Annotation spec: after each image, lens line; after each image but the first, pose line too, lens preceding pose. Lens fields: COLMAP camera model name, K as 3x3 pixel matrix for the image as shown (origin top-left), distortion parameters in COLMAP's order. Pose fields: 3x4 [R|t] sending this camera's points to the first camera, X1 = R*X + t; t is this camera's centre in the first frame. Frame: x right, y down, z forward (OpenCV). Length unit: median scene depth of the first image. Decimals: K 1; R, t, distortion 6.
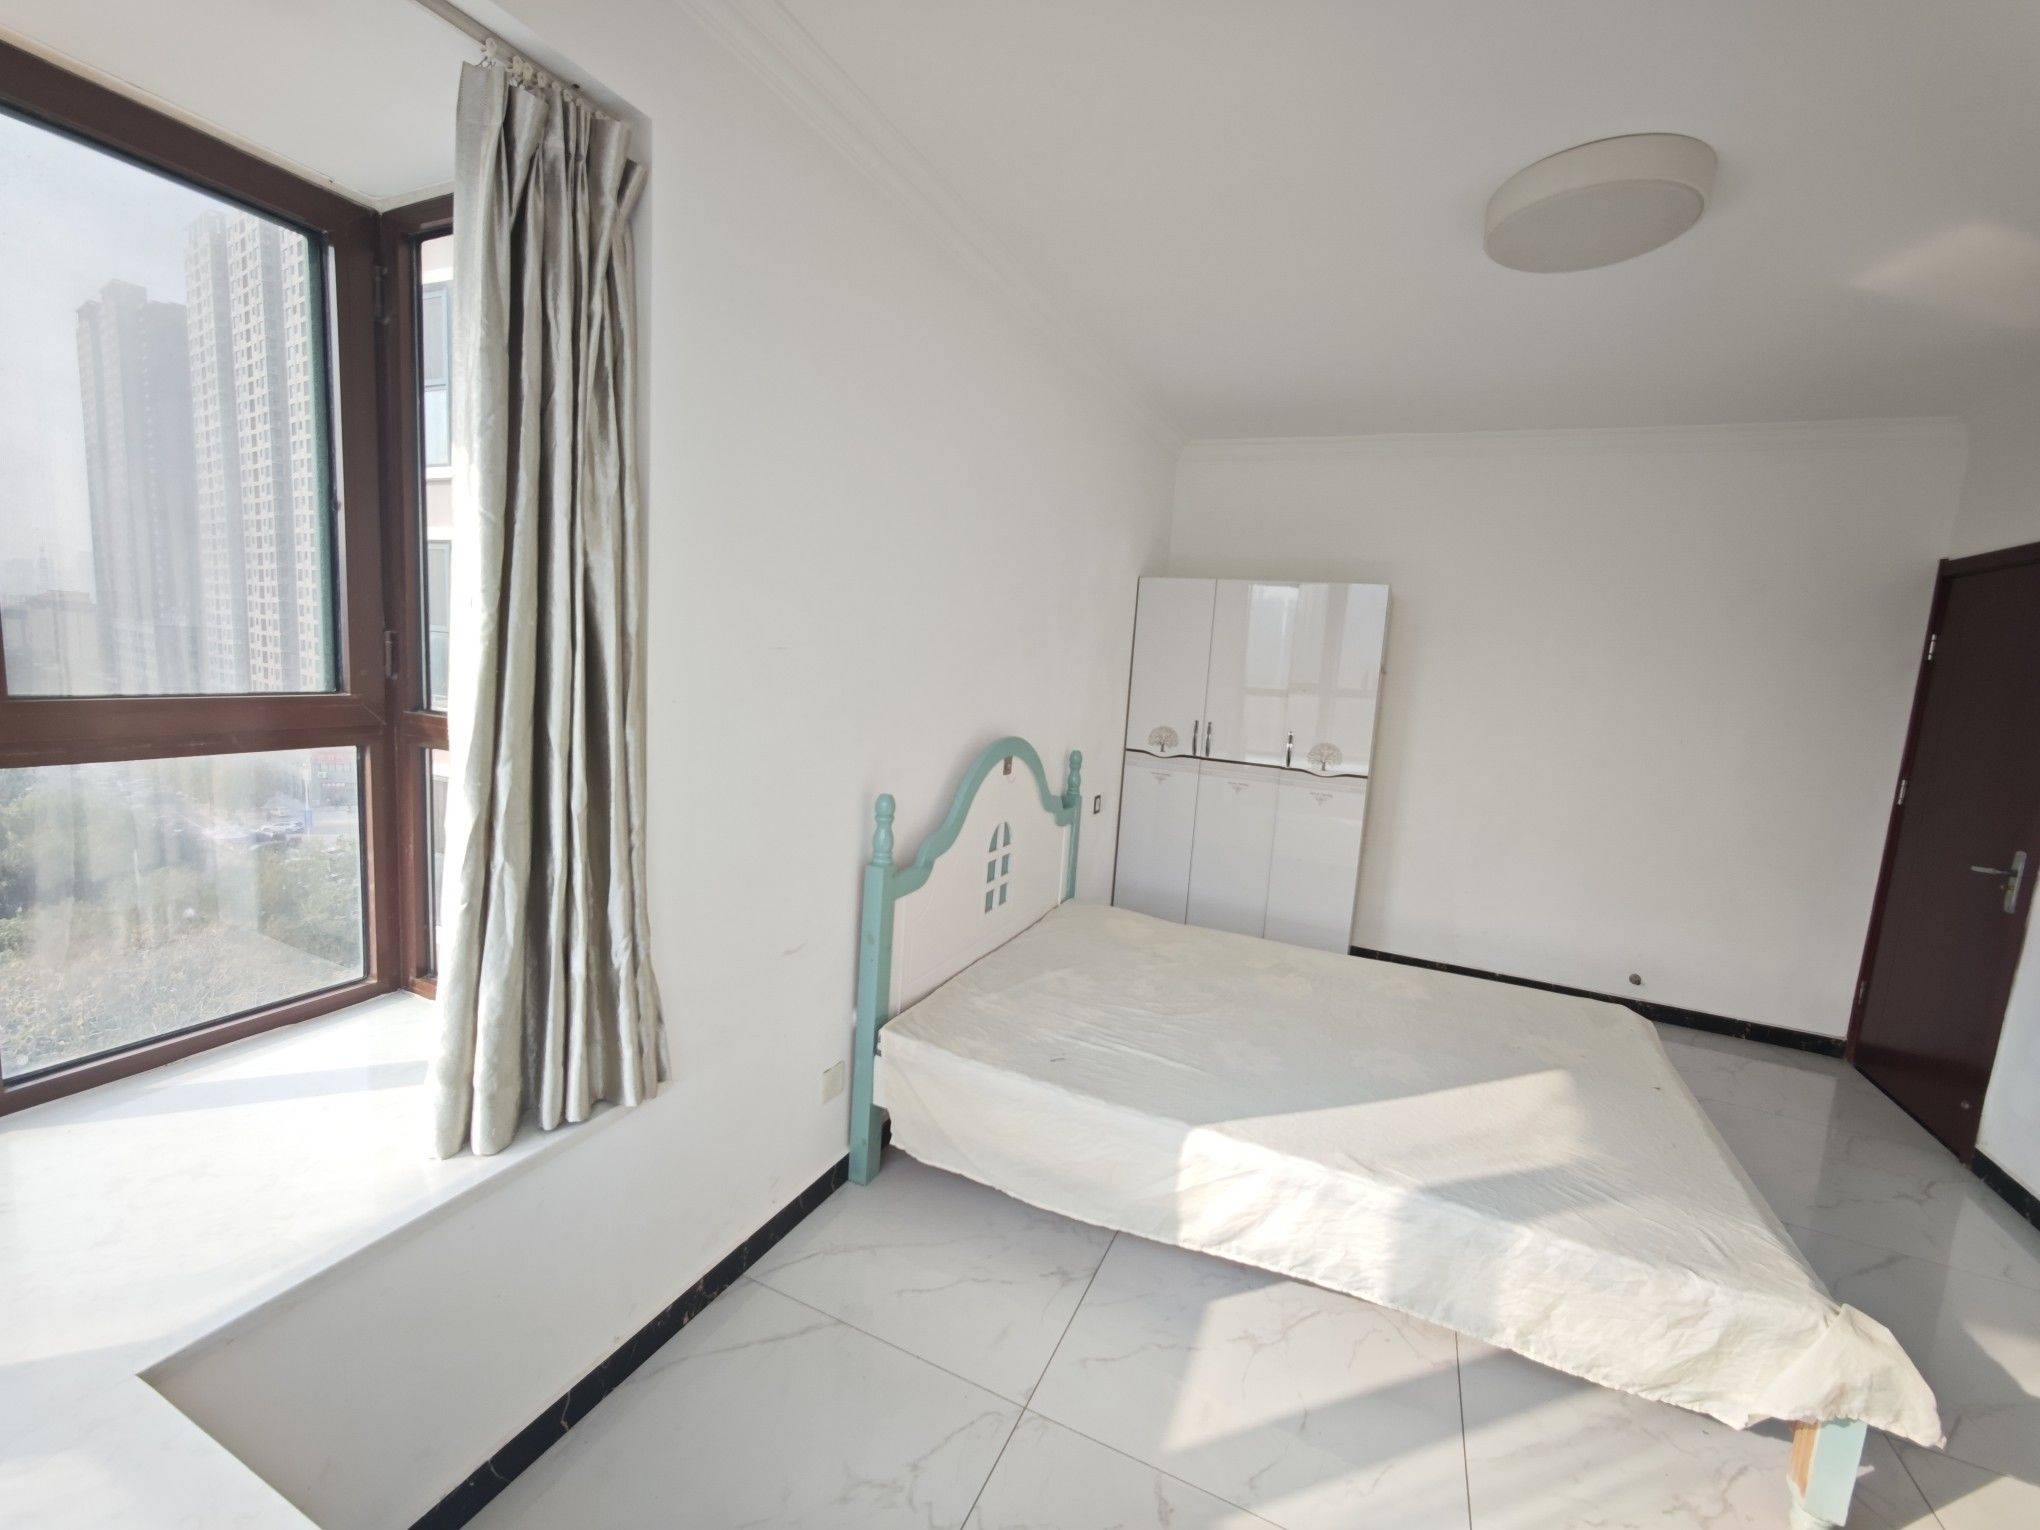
lens RADIAL K [[847.8, 0, 1024.2], [0, 847.8, 763.9], [0, 0, 1]] dist [-0.013623, 0.008975]
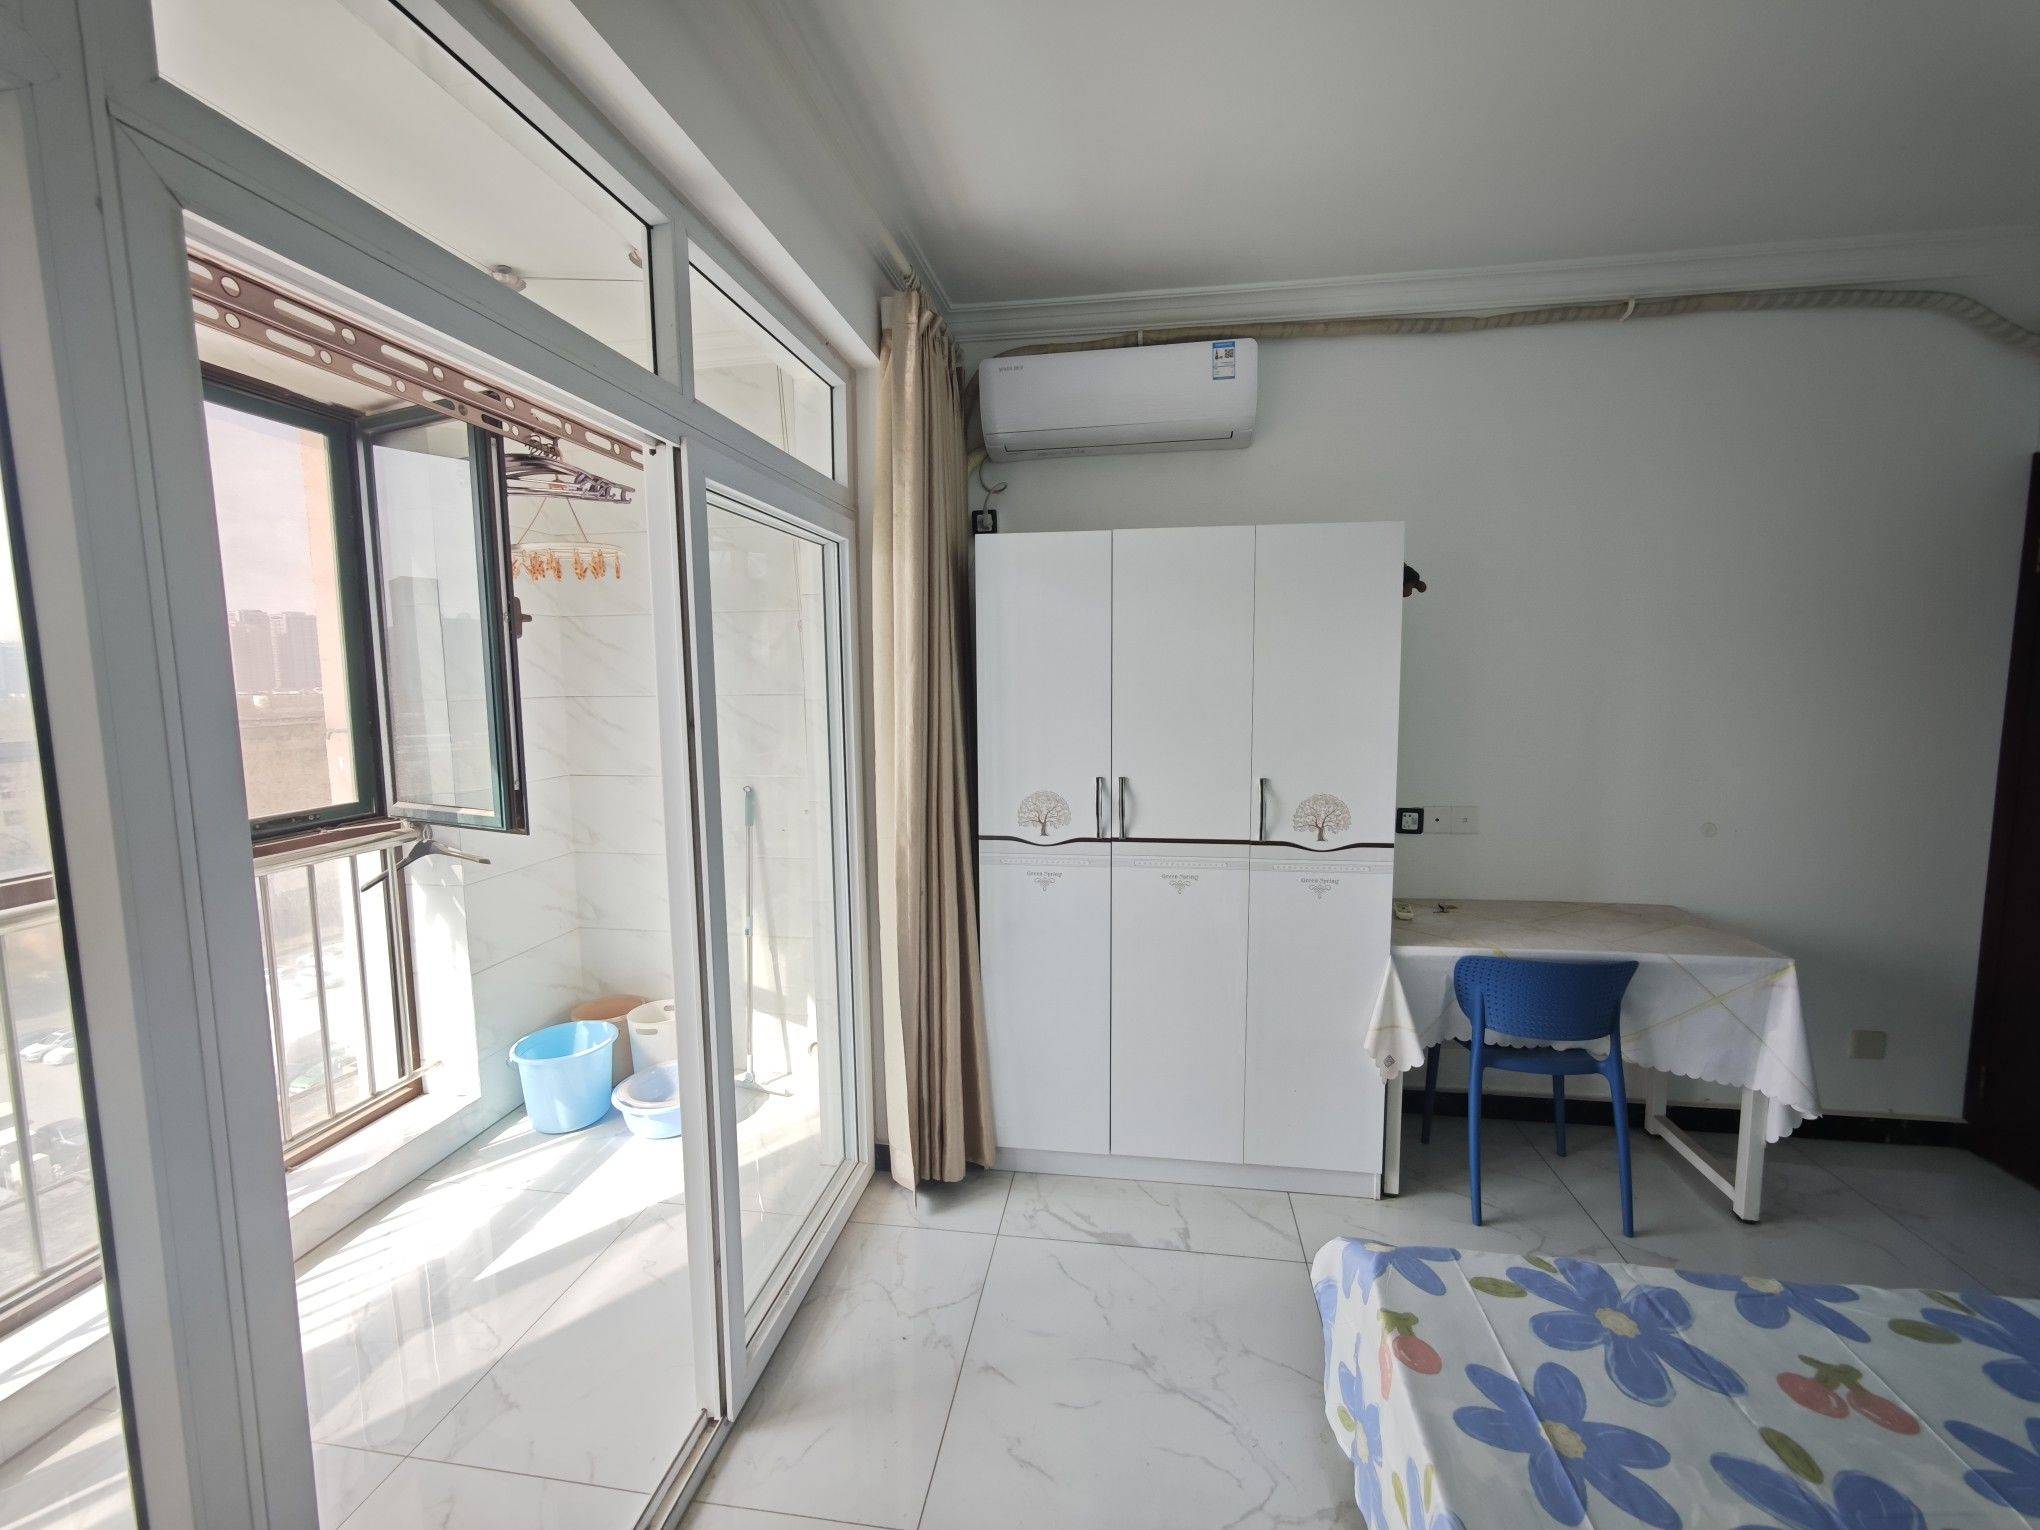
lens RADIAL K [[847.8, 0, 1024.2], [0, 847.8, 763.9], [0, 0, 1]] dist [-0.013623, 0.008975]
pose [[0.959034, -0.106979, 0.262315, 0.003547], [0.112371, 0.993651, -0.005594, -0.065540], [-0.260051, 0.034842, 0.964966, 0.476363]]
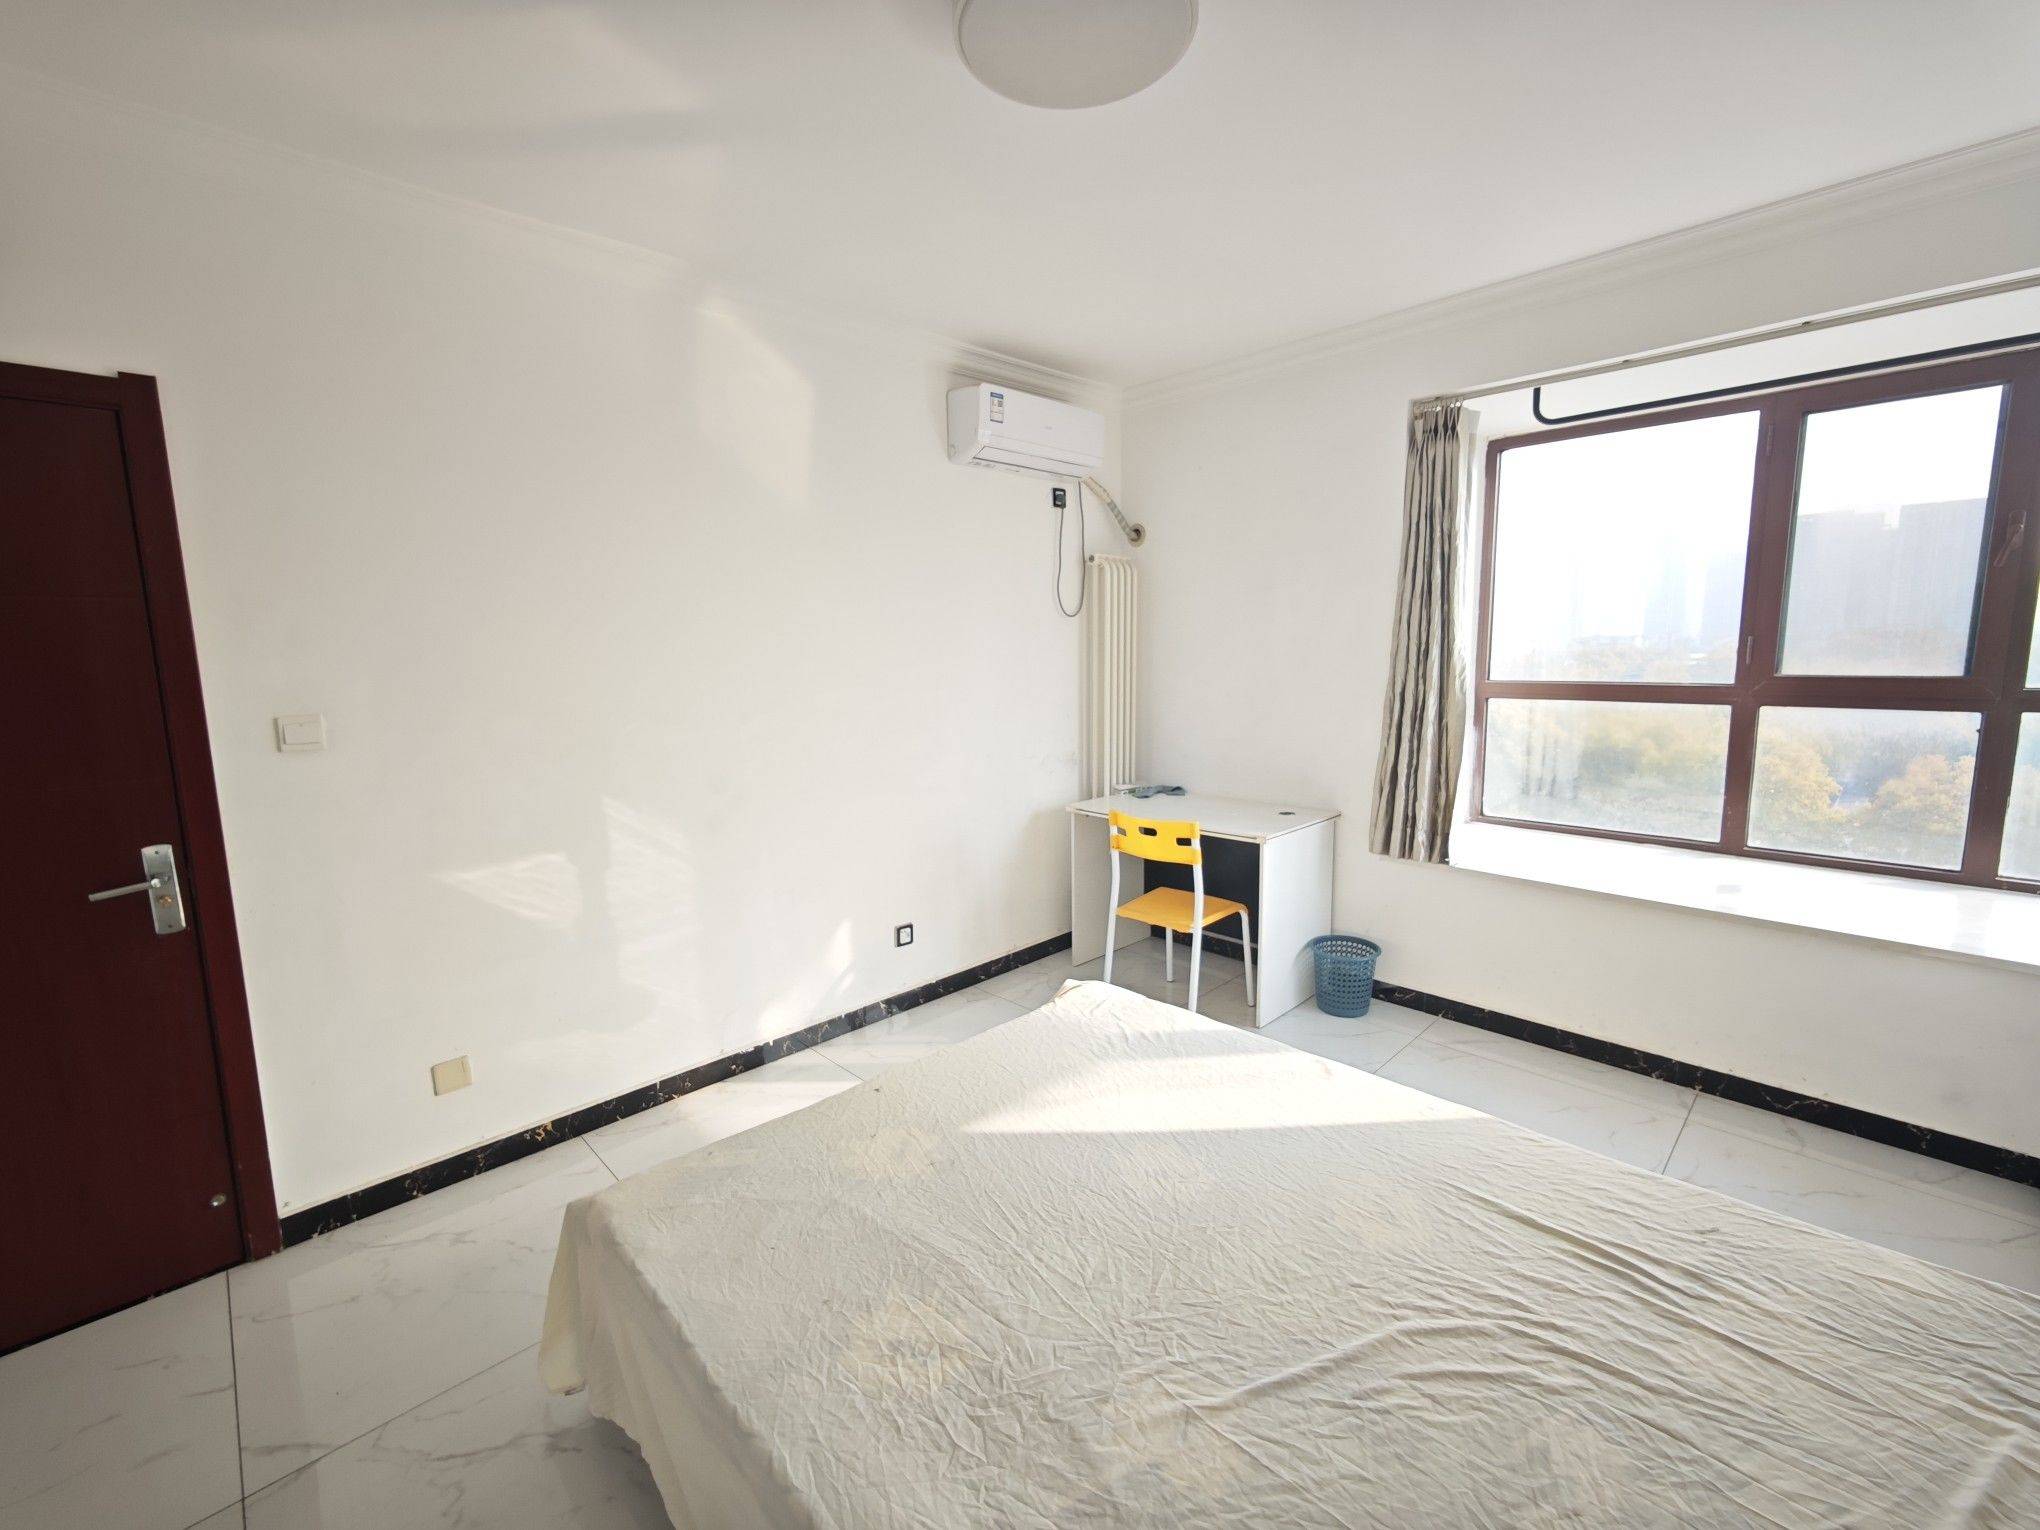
lens RADIAL K [[856.7, 0, 1023.0], [0, 856.7, 760.7], [0, 0, 1]] dist [-0.015906, 0.009195]
pose [[-0.929427, -0.098295, 0.355674, 0.192699], [0.005164, 0.960310, 0.278887, -0.111305], [-0.368970, 0.261041, -0.892030, 0.957015]]
